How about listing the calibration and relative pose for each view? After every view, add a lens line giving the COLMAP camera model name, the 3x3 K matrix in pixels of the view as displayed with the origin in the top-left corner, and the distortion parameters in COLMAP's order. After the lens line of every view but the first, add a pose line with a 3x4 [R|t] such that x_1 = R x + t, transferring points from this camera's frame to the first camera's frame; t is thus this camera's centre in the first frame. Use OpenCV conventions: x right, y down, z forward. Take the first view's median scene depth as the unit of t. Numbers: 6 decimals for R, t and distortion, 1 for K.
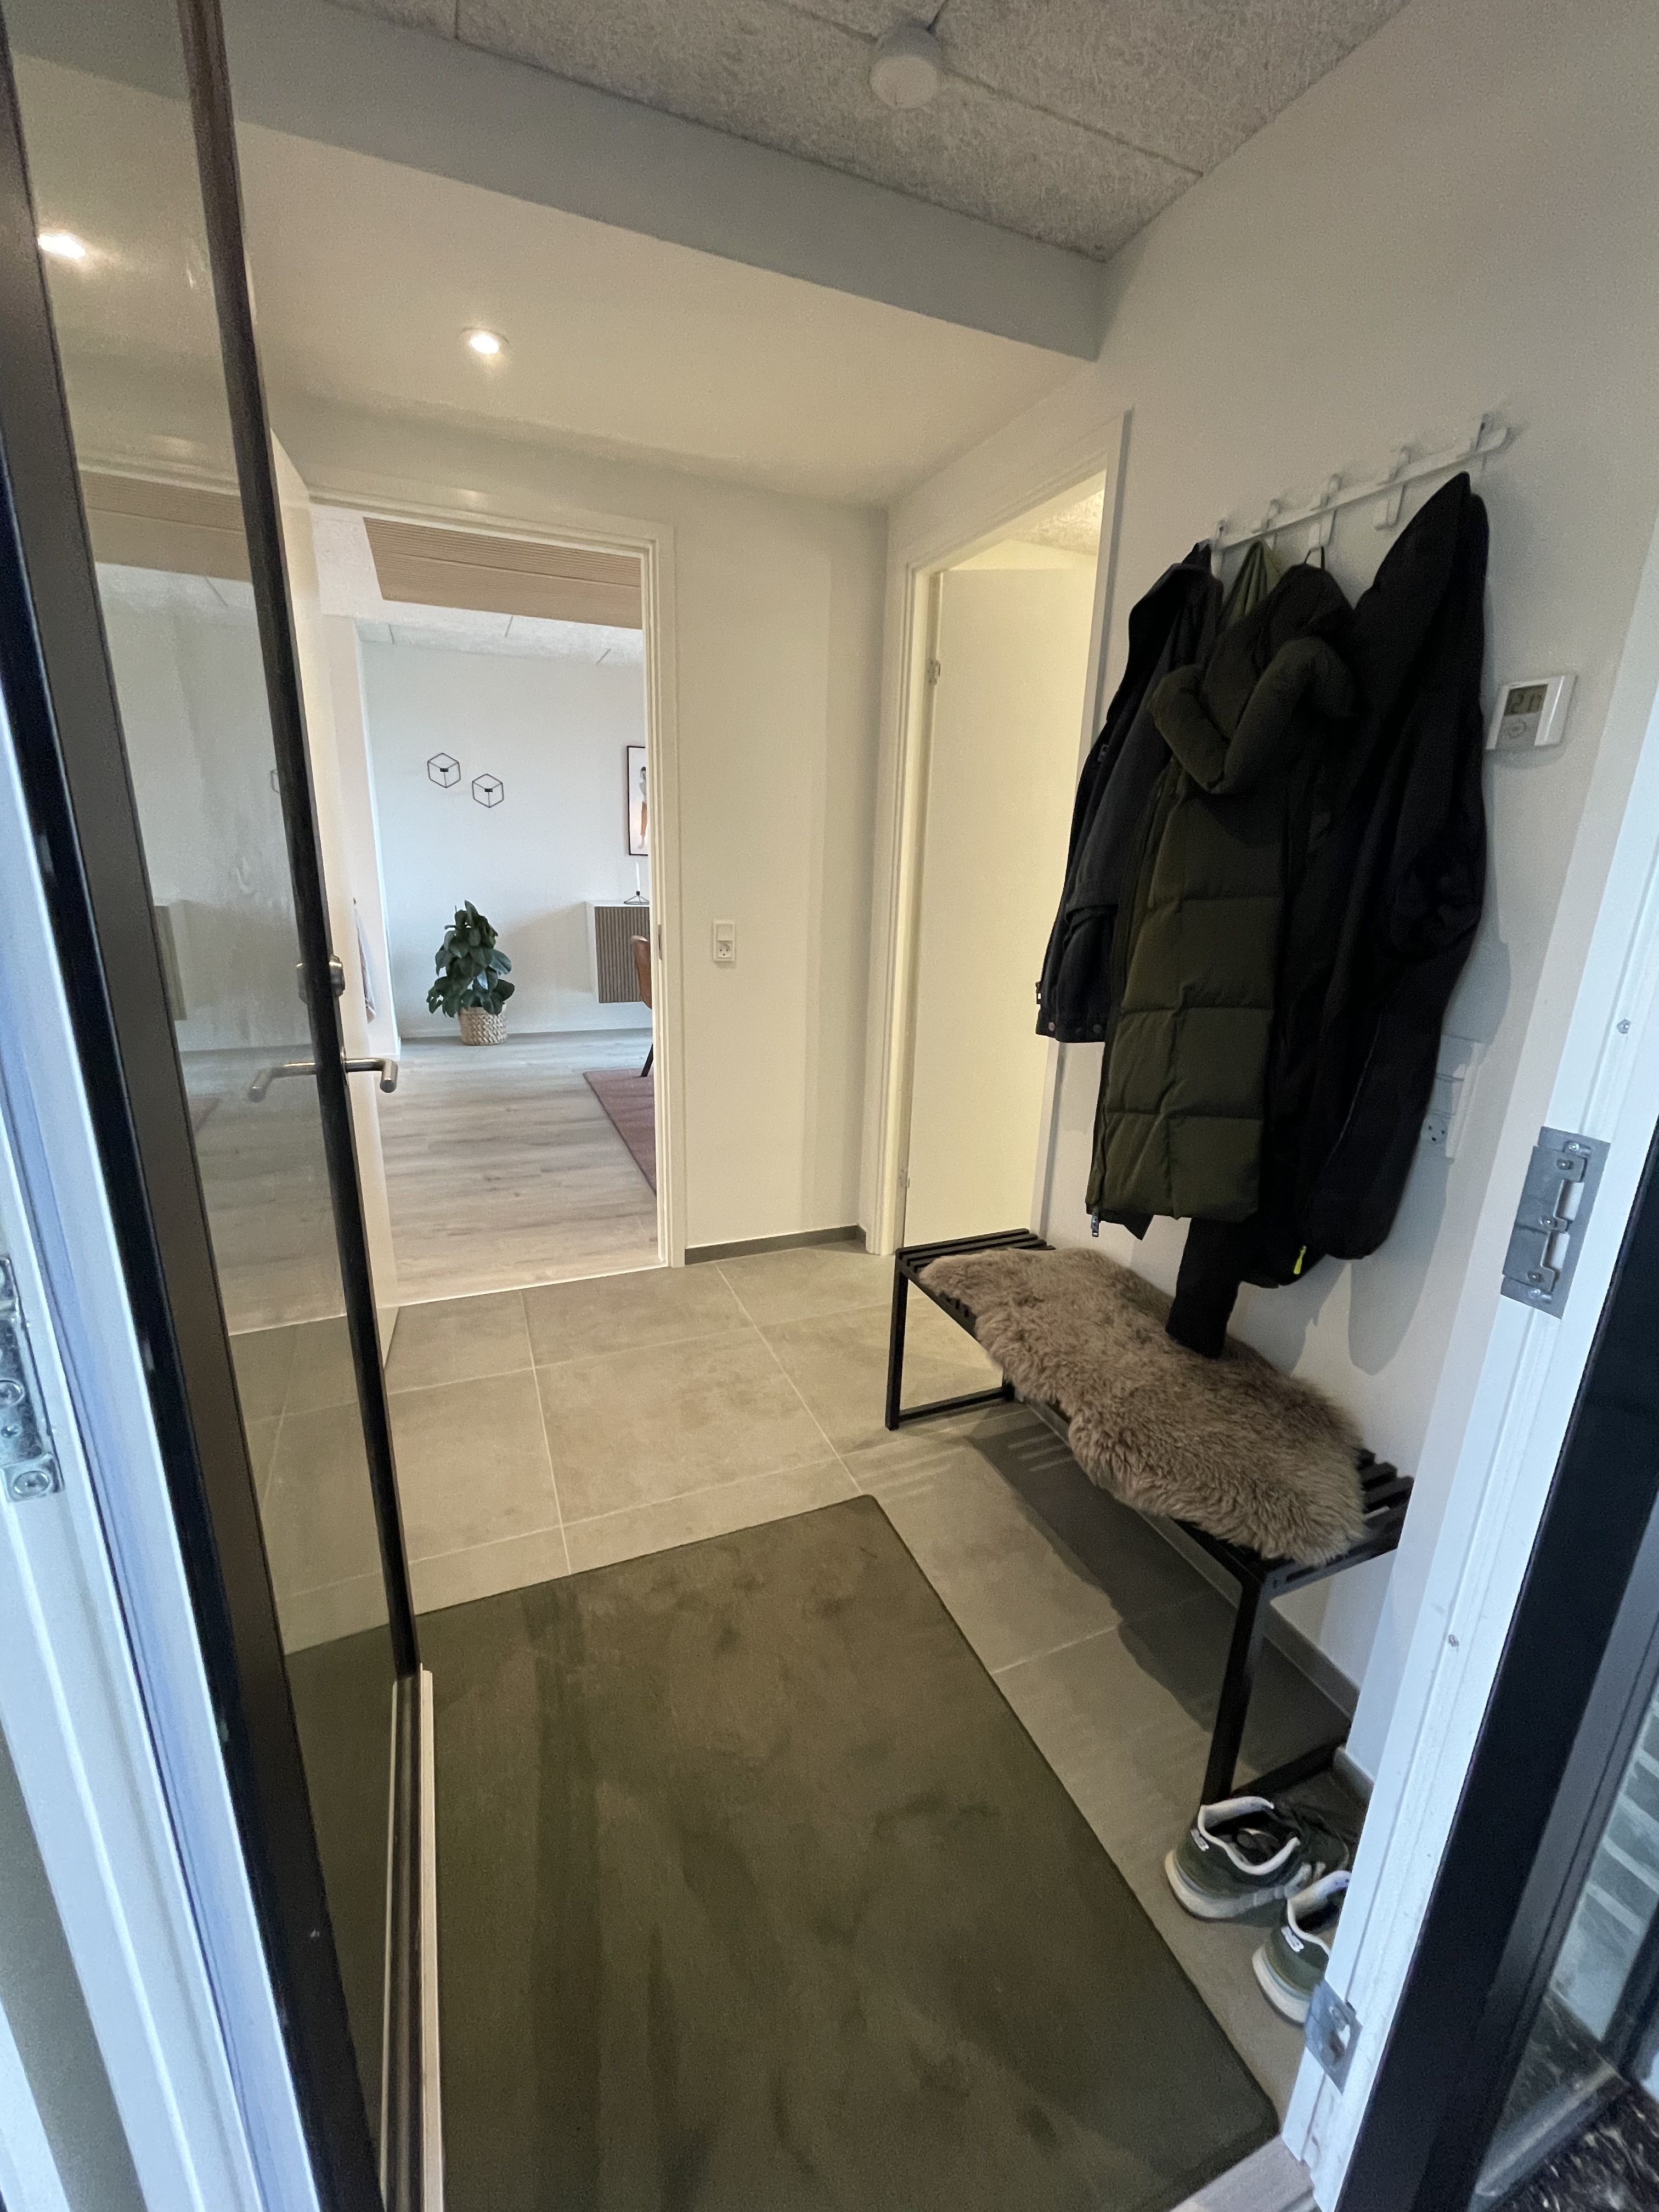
lens RADIAL K [[899.6, 0, 835.3], [0, 899.6, 1108.1], [0, 0, 1]] dist [-0.001249, 0.000629]
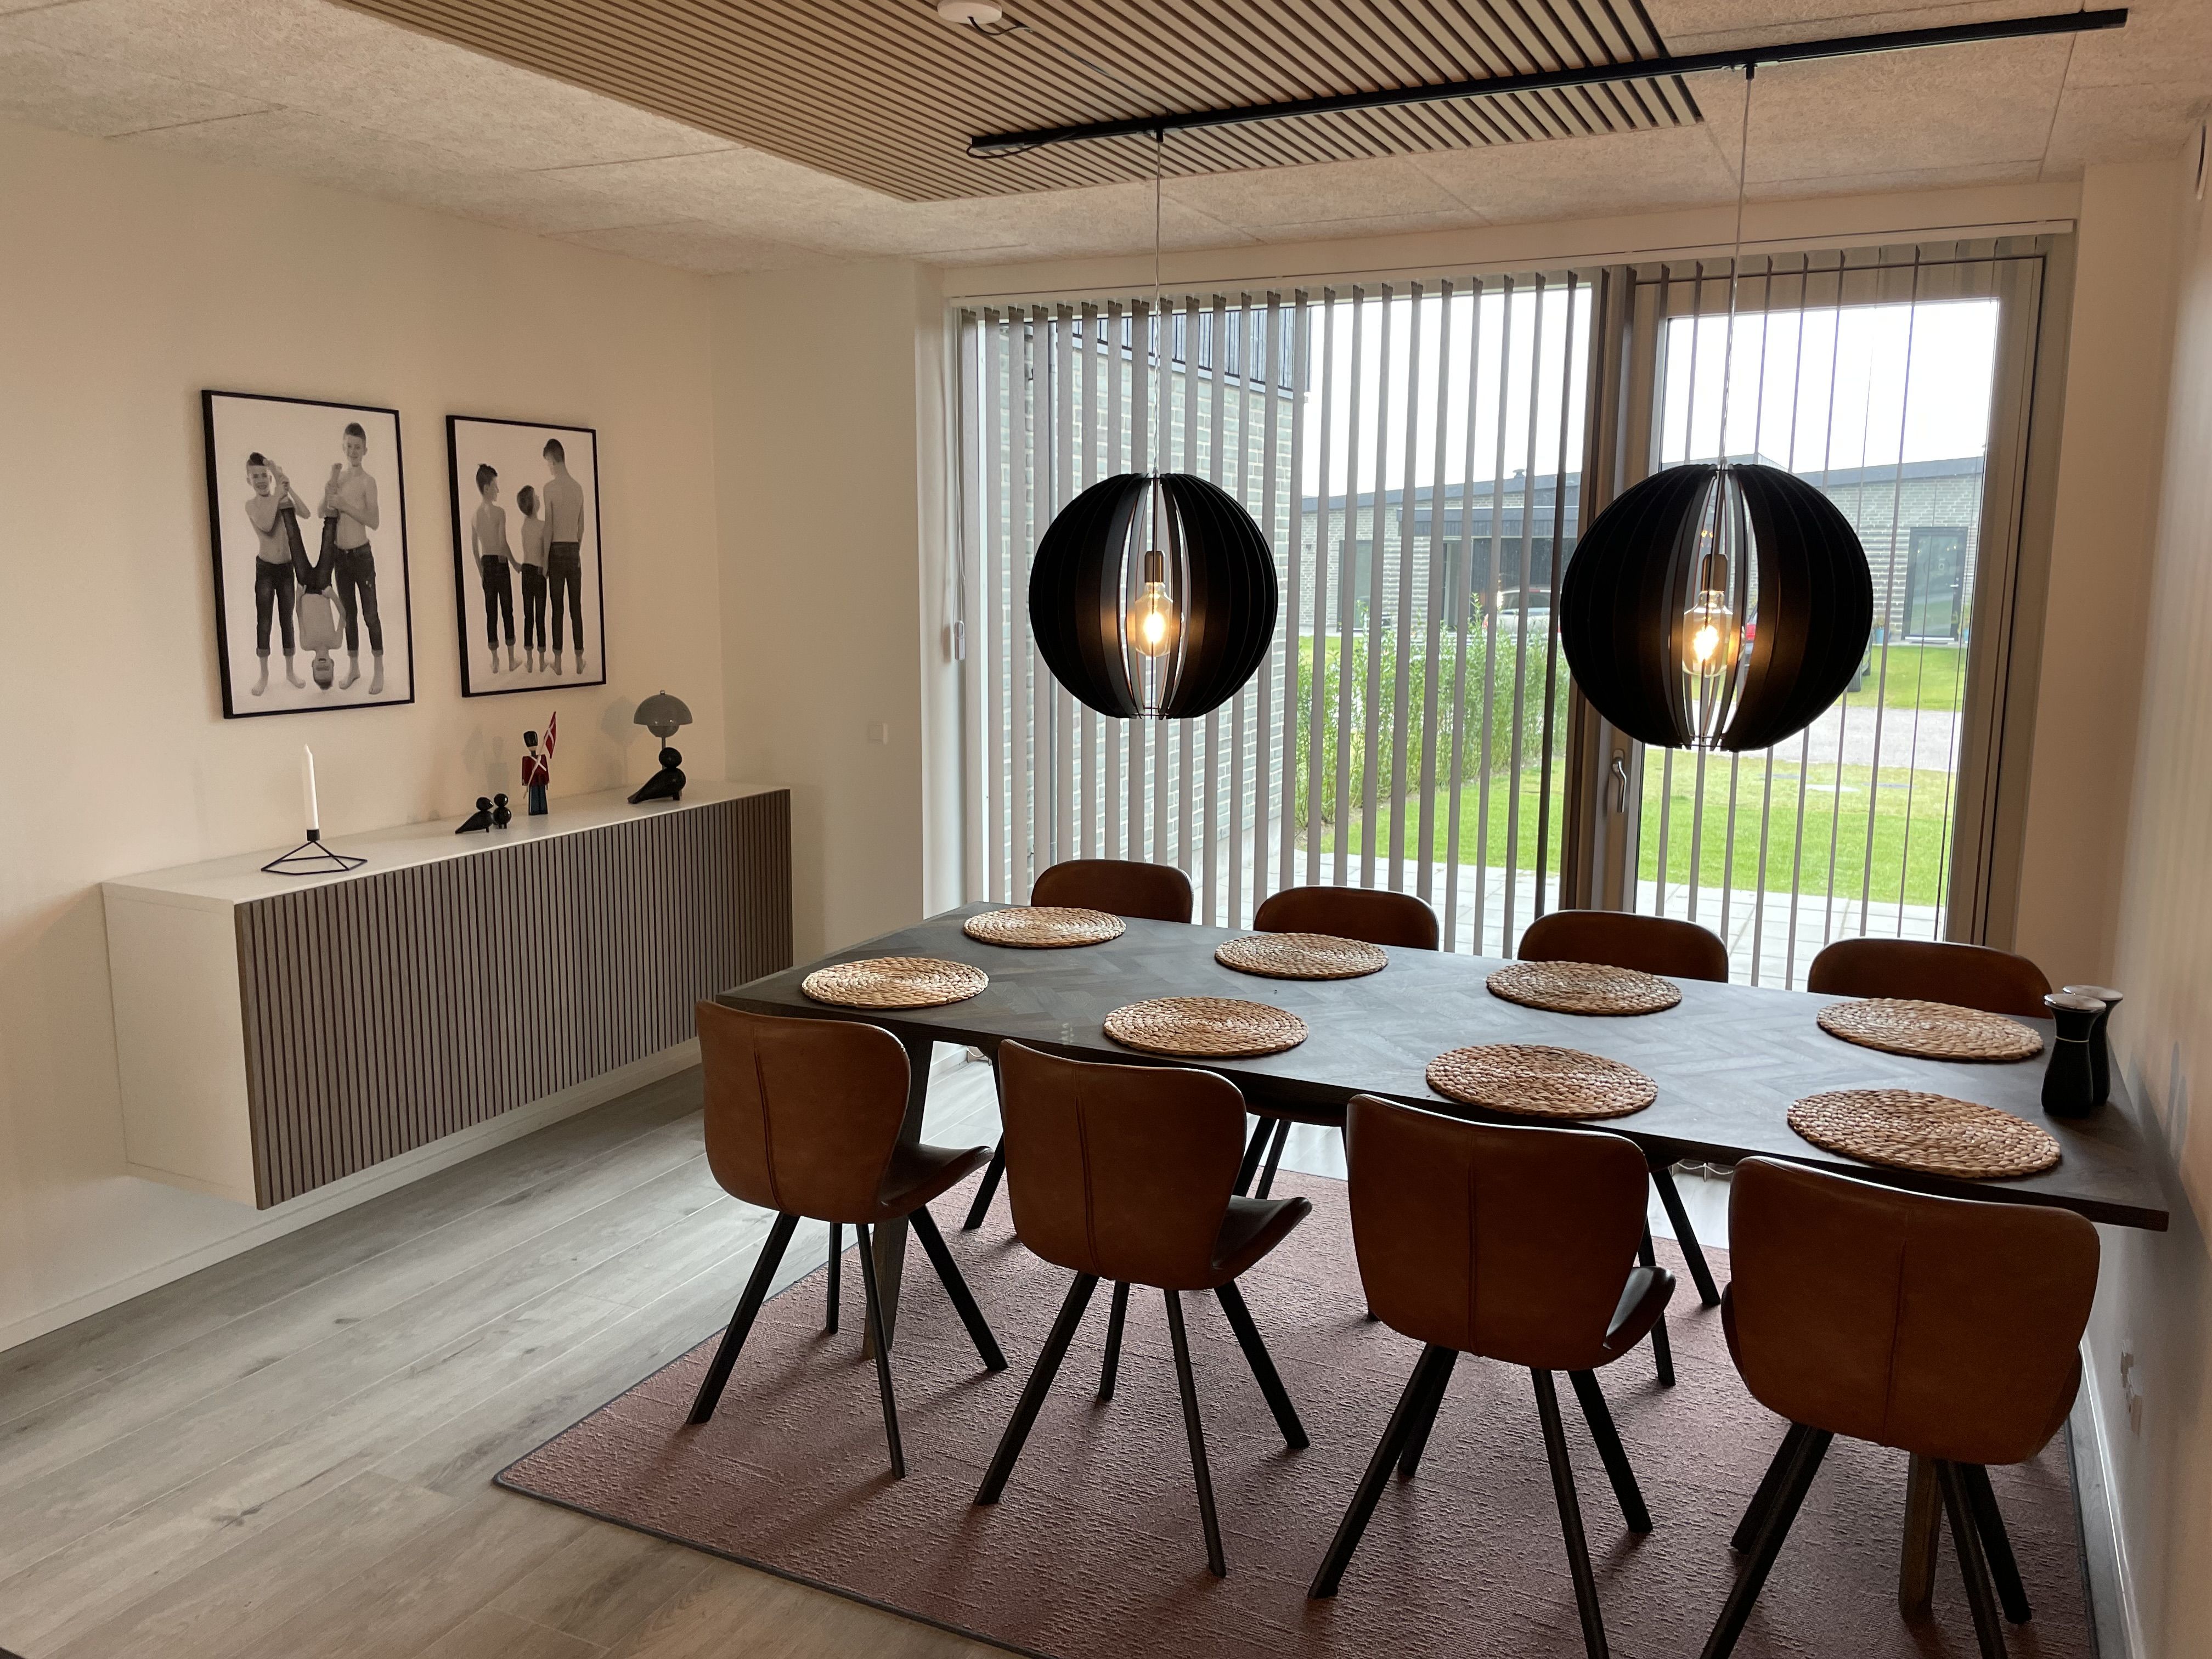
lens RADIAL K [[1690.5, 0, 1118.6], [0, 1690.5, 821.9], [0, 0, 1]] dist [0.093189, -0.121967]
pose [[0.748178, -0.126966, 0.651237, -0.438971], [0.197230, 0.979711, -0.035583, -0.180435], [-0.633506, 0.155066, 0.758040, 0.381617]]
